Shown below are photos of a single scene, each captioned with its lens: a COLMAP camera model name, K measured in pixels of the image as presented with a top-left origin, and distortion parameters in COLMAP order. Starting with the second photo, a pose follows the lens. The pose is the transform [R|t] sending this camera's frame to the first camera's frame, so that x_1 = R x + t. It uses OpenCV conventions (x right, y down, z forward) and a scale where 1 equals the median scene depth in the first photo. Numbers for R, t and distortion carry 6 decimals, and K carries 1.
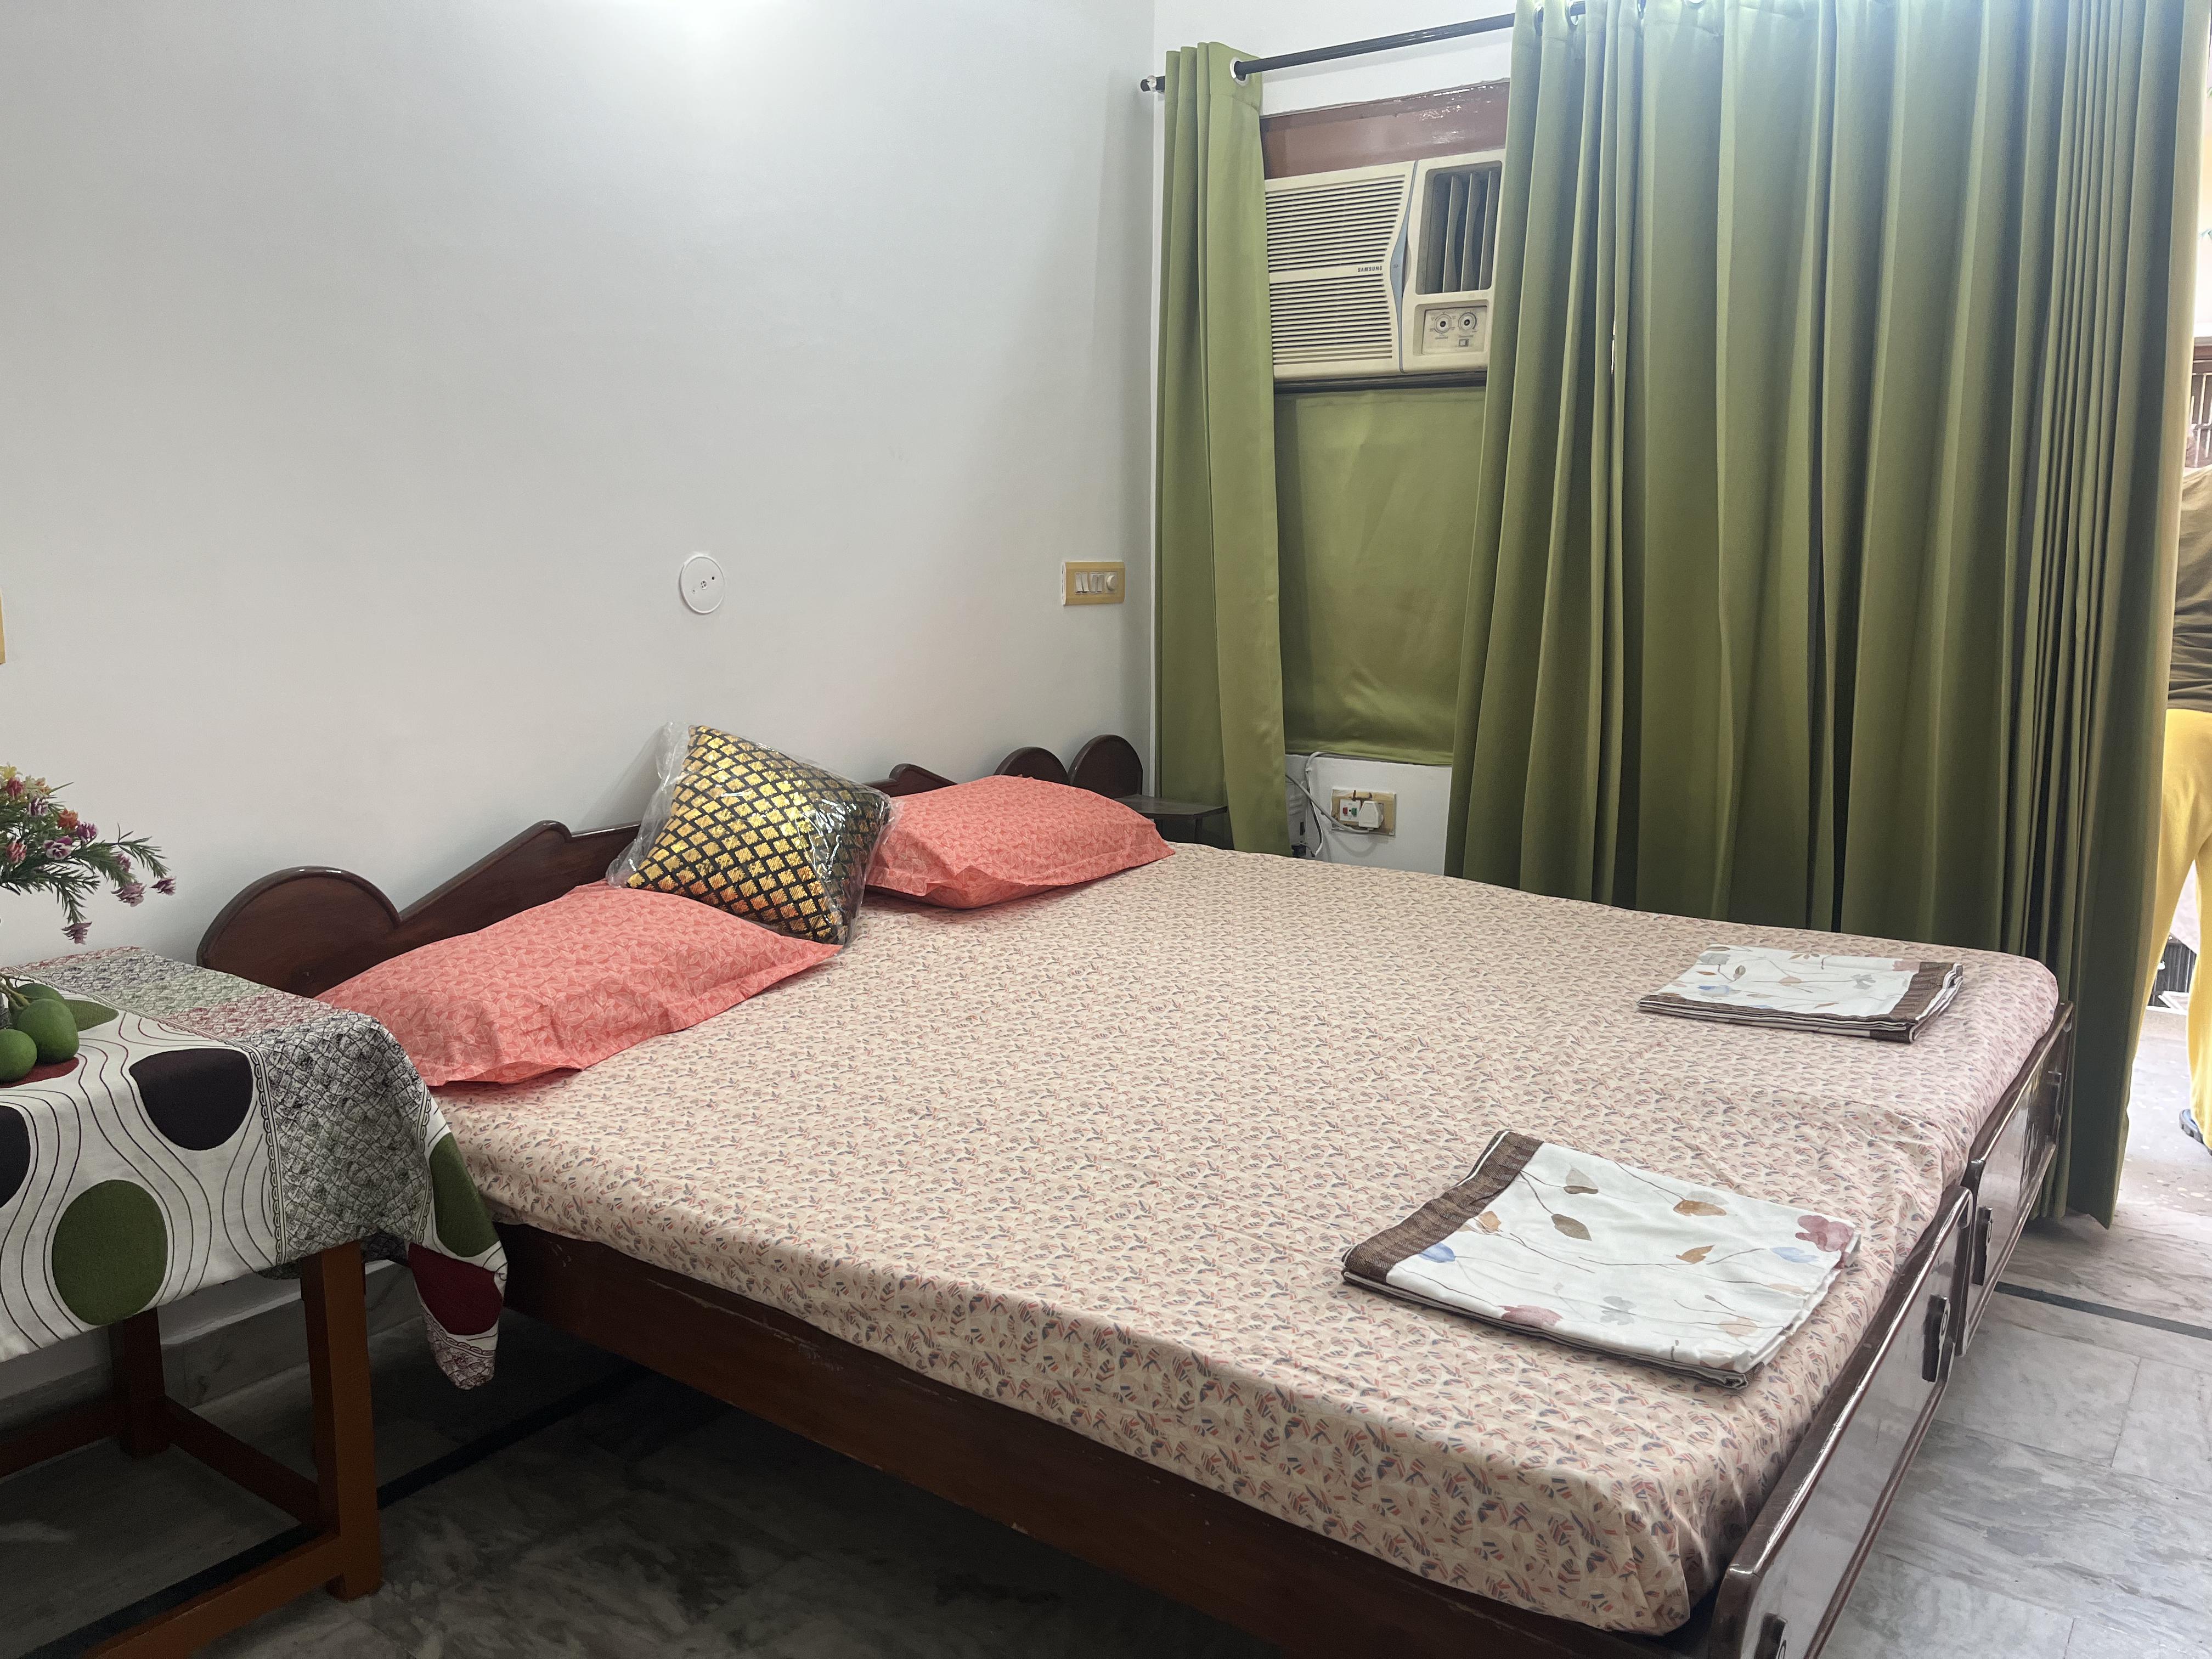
lens RADIAL K [[1692.8, 0, 1099.4], [0, 1692.8, 832.9], [0, 0, 1]] dist [0.070724, -0.075343]
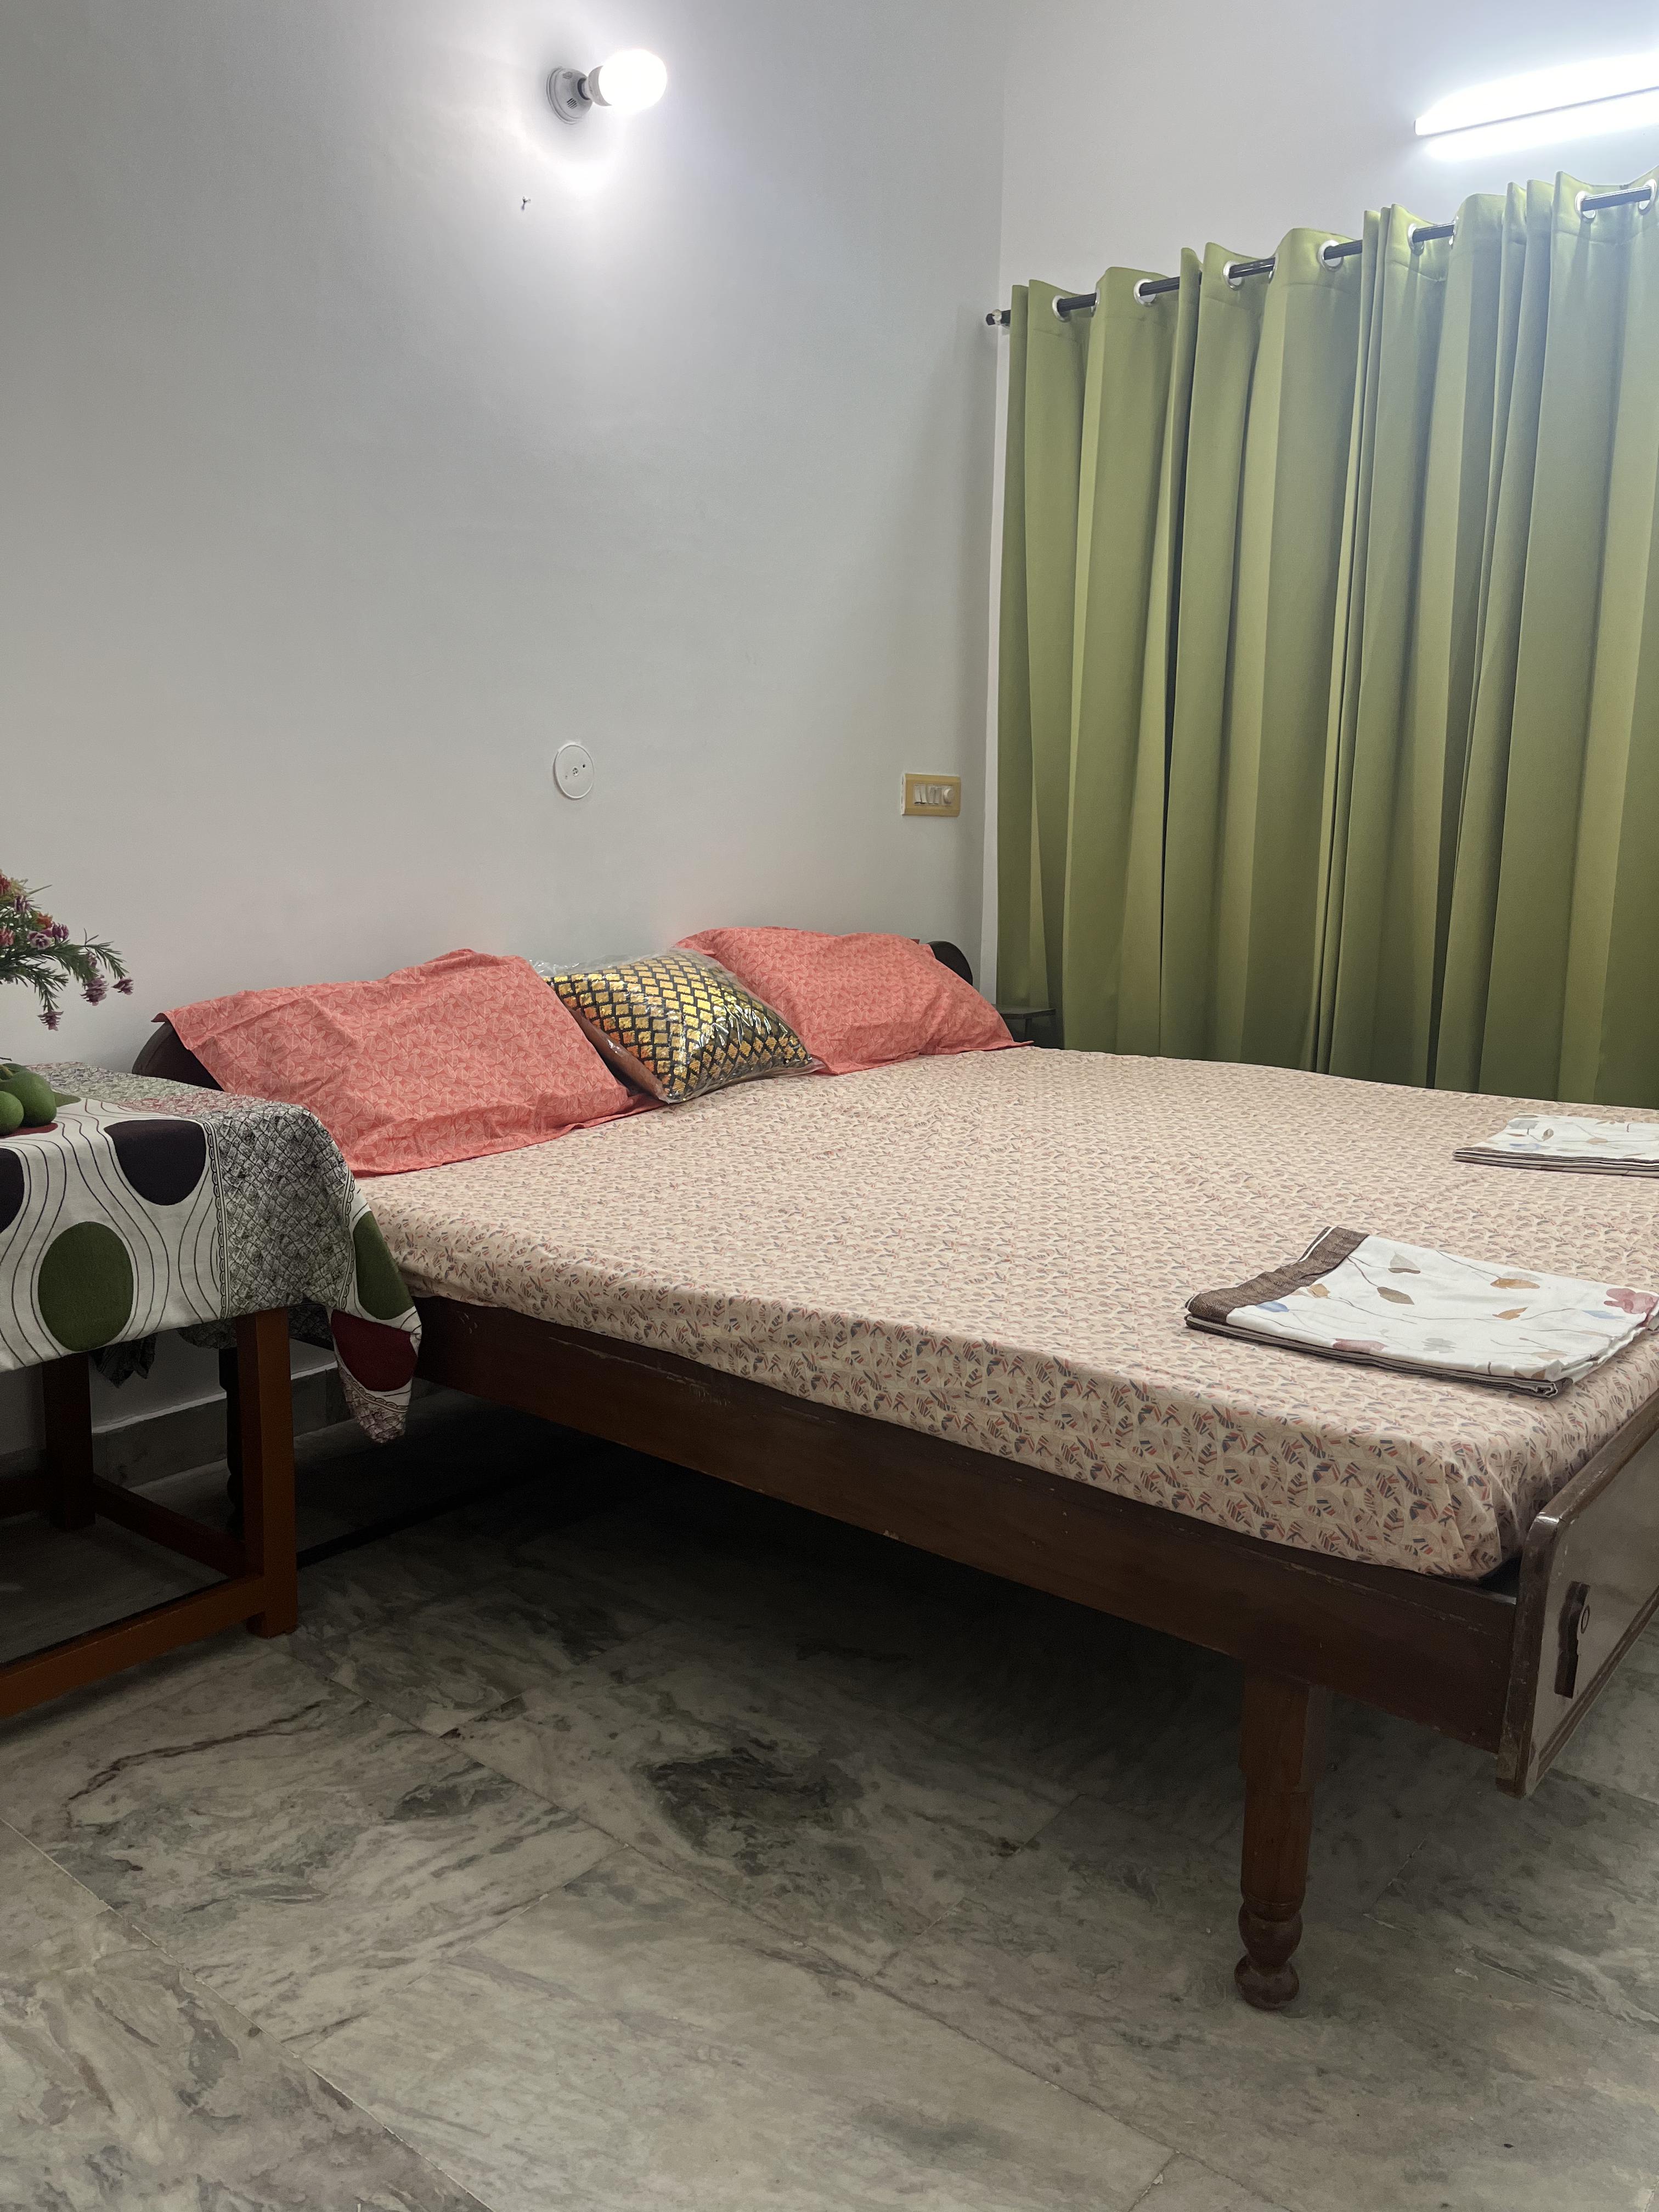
lens RADIAL K [[1699.2, 0, 829.5], [0, 1699.2, 1106.0], [0, 0, 1]] dist [0.086447, -0.173669]
pose [[0.998948, 0.017742, -0.042284, -0.040251], [-0.018247, 0.999766, -0.011596, 0.127543], [0.042068, 0.012356, 0.999038, -0.109144]]
